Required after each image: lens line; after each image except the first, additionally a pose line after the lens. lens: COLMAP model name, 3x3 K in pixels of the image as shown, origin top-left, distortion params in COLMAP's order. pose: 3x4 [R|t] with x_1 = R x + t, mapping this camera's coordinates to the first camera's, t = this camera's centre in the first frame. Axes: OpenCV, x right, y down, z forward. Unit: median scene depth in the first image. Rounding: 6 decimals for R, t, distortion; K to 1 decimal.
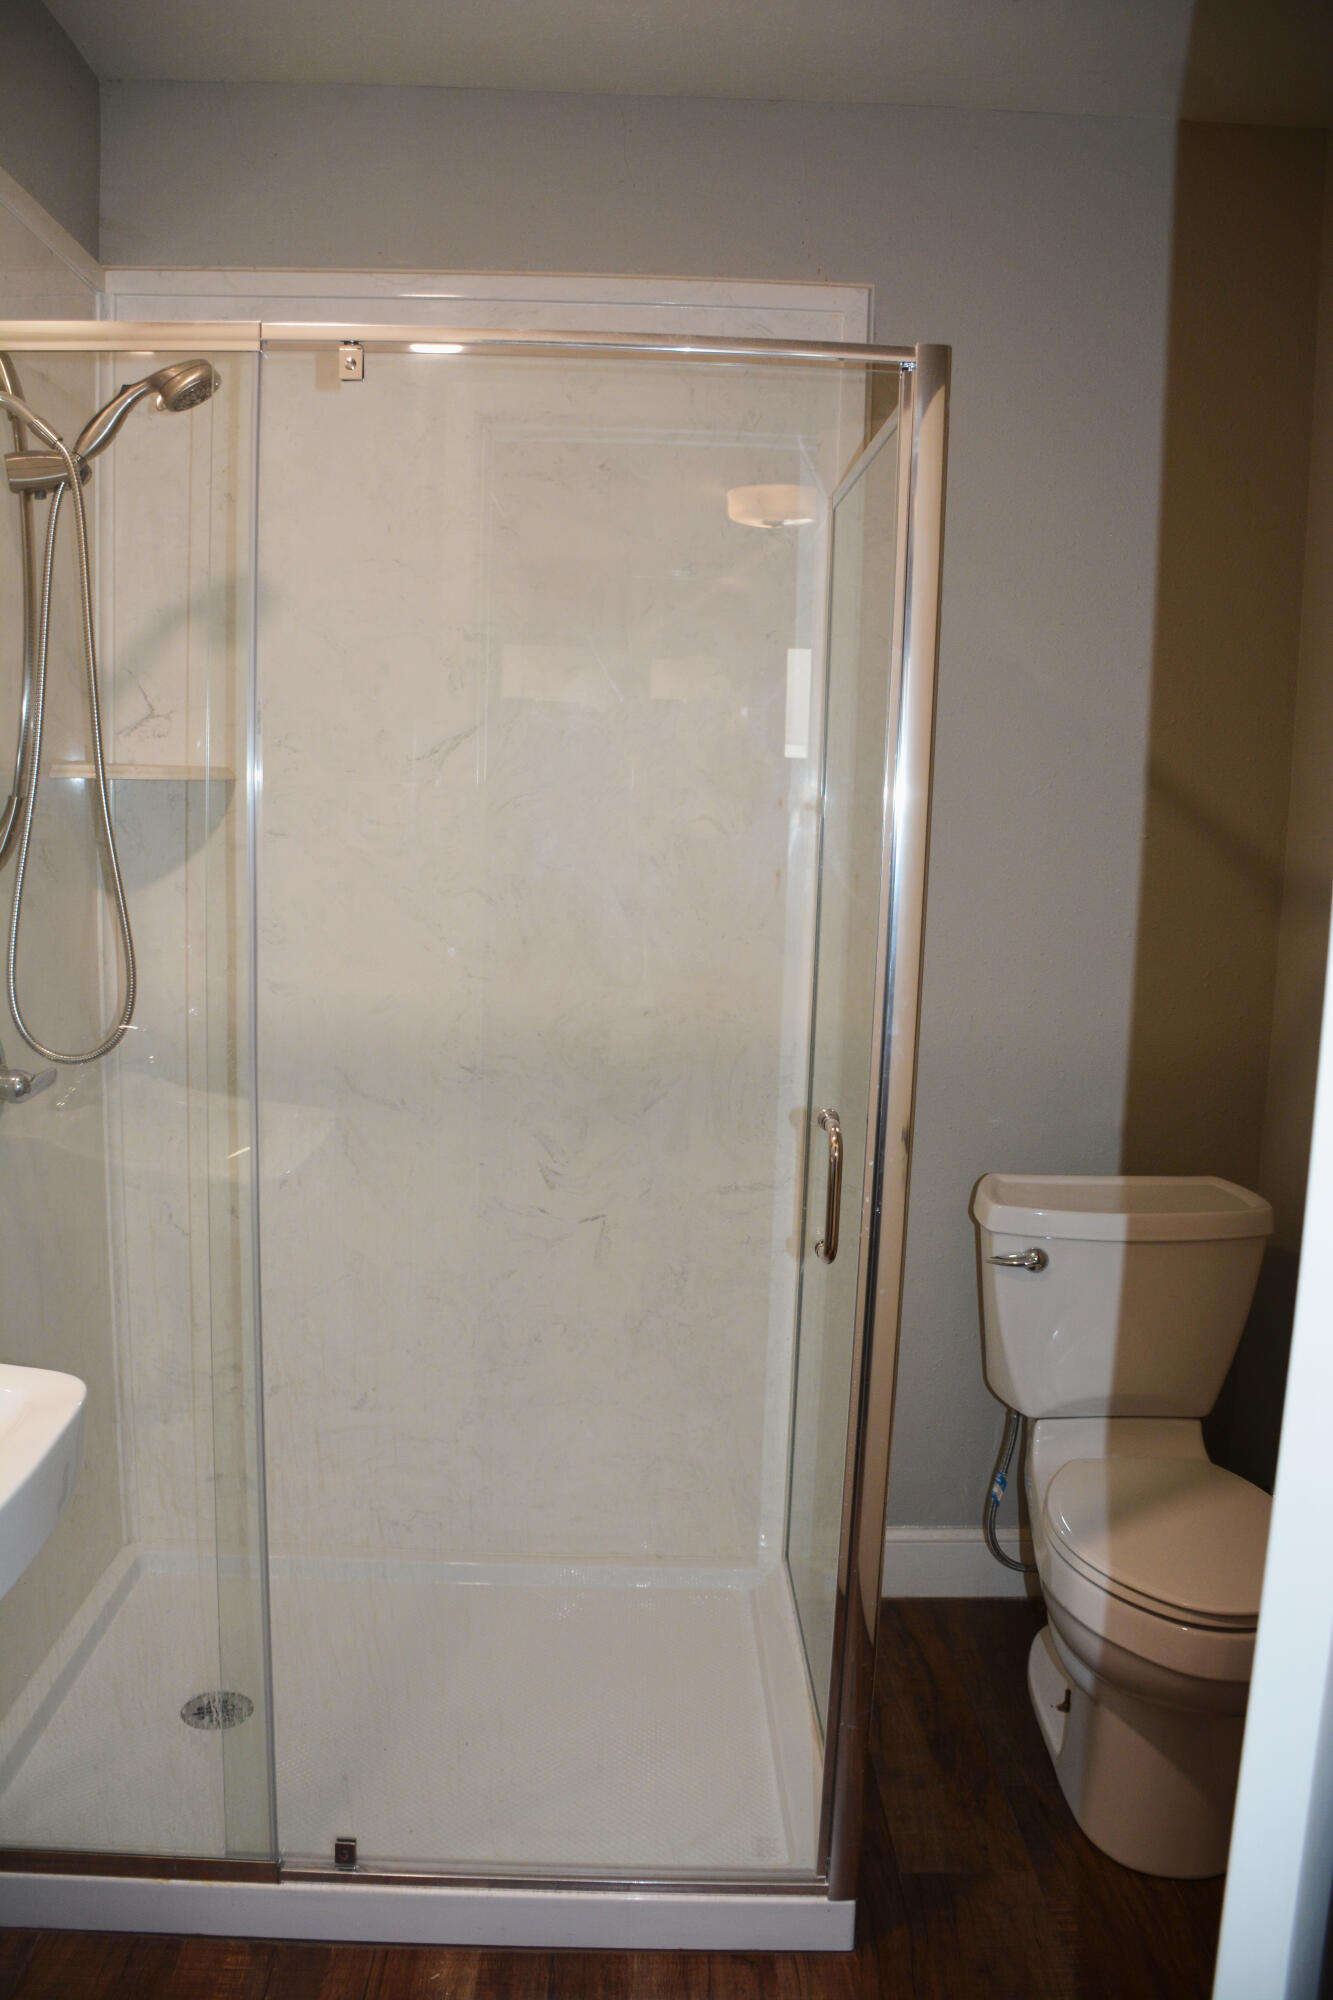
lens RADIAL K [[1526.4, 0, 666.5], [0, 1526.4, 1000.0], [0, 0, 1]] dist [-0.166600, 0.102997]
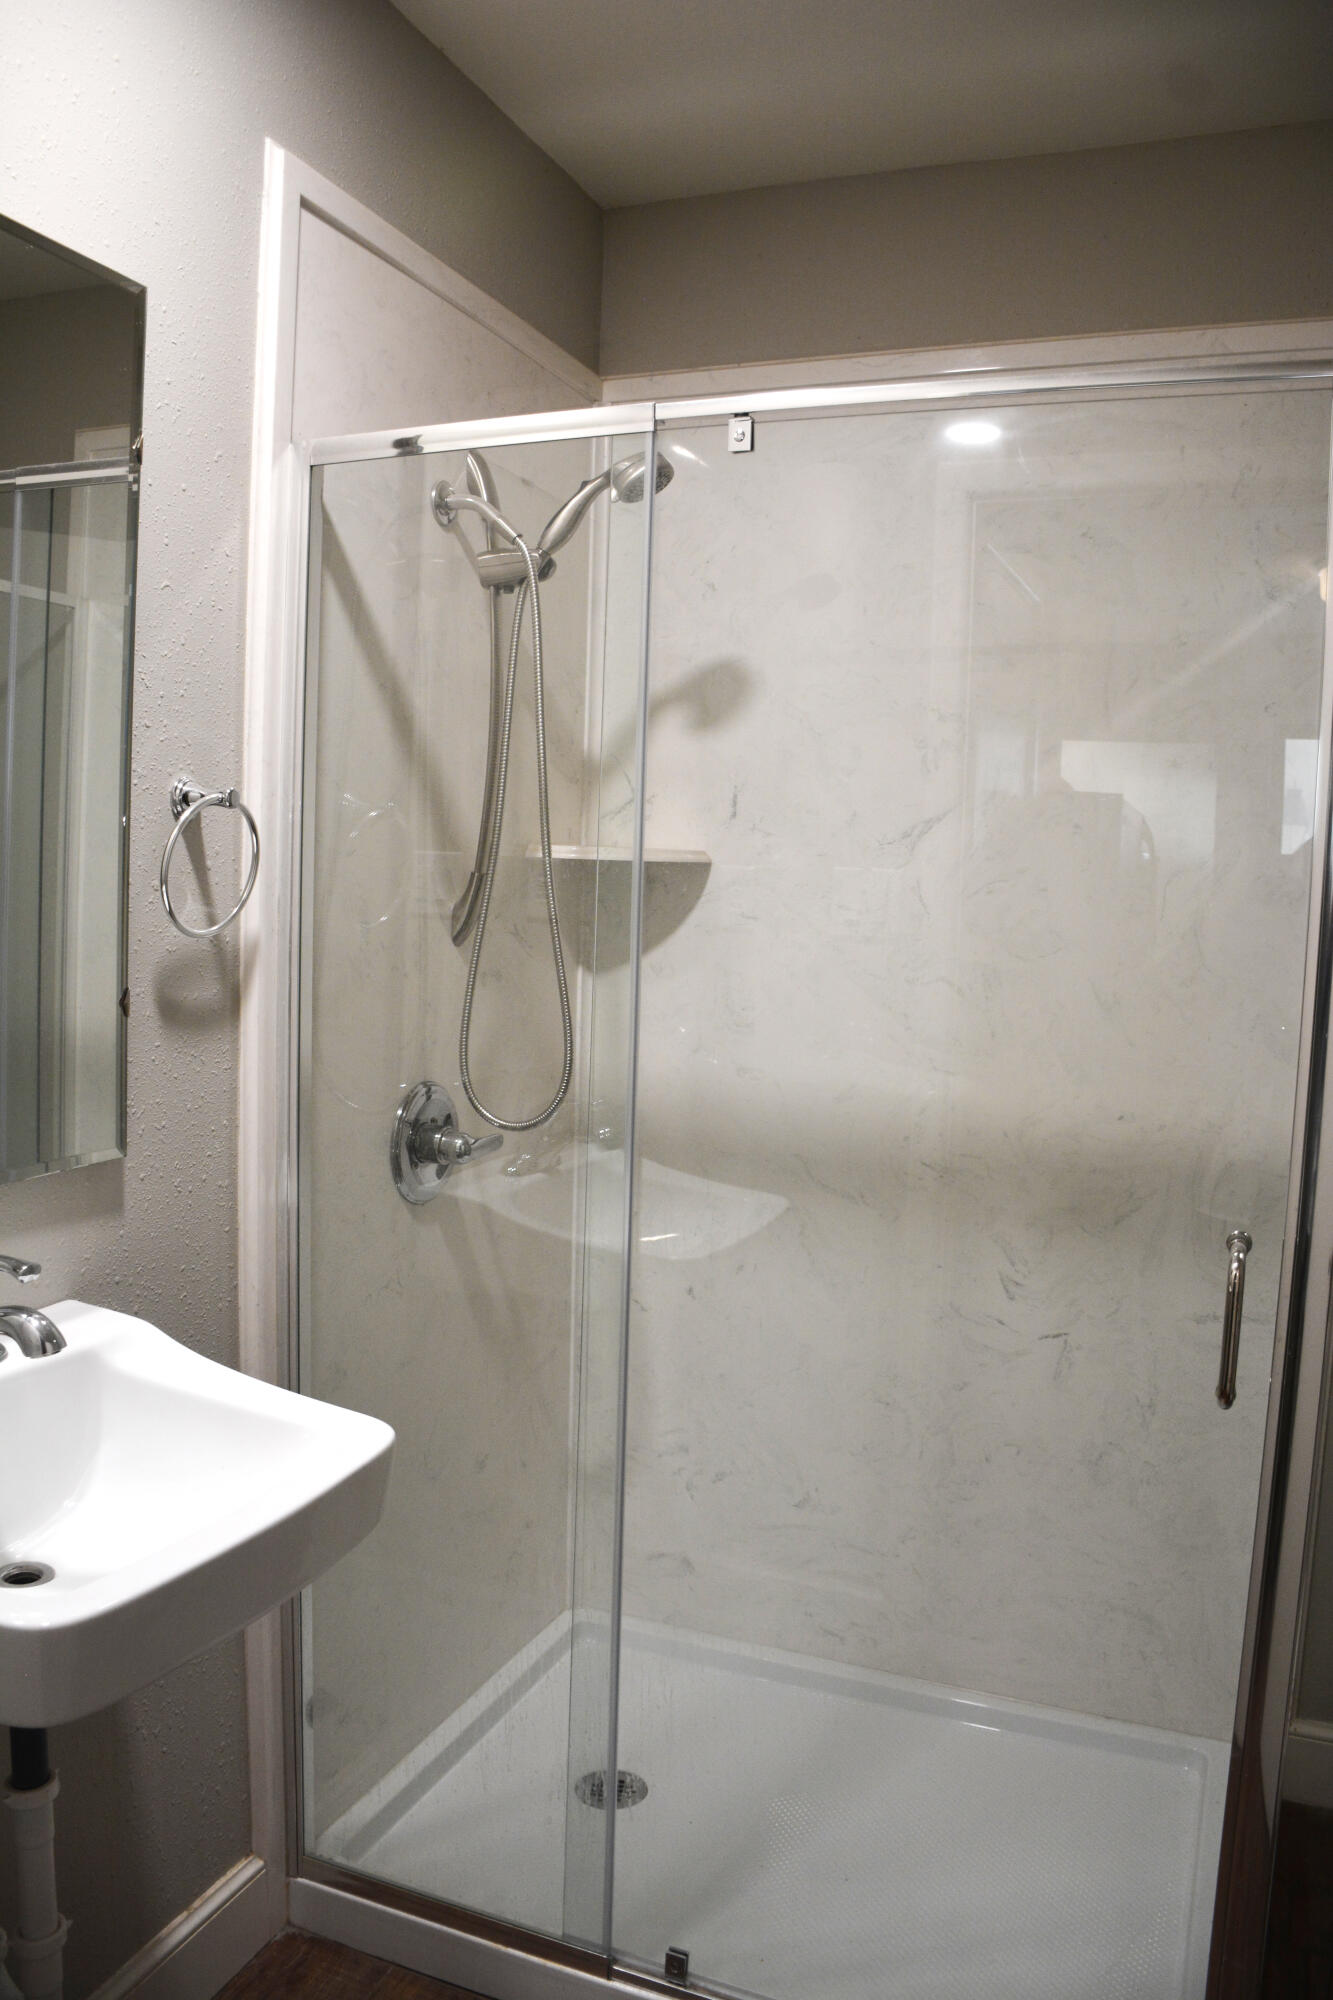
lens RADIAL K [[1526.4, 0, 666.5], [0, 1526.4, 1000.0], [0, 0, 1]] dist [-0.166600, 0.102997]
pose [[0.916263, 0.031094, -0.399370, 0.115587], [-0.058242, 0.996730, -0.056019, 0.005299], [0.396322, 0.074588, 0.915077, 0.066533]]
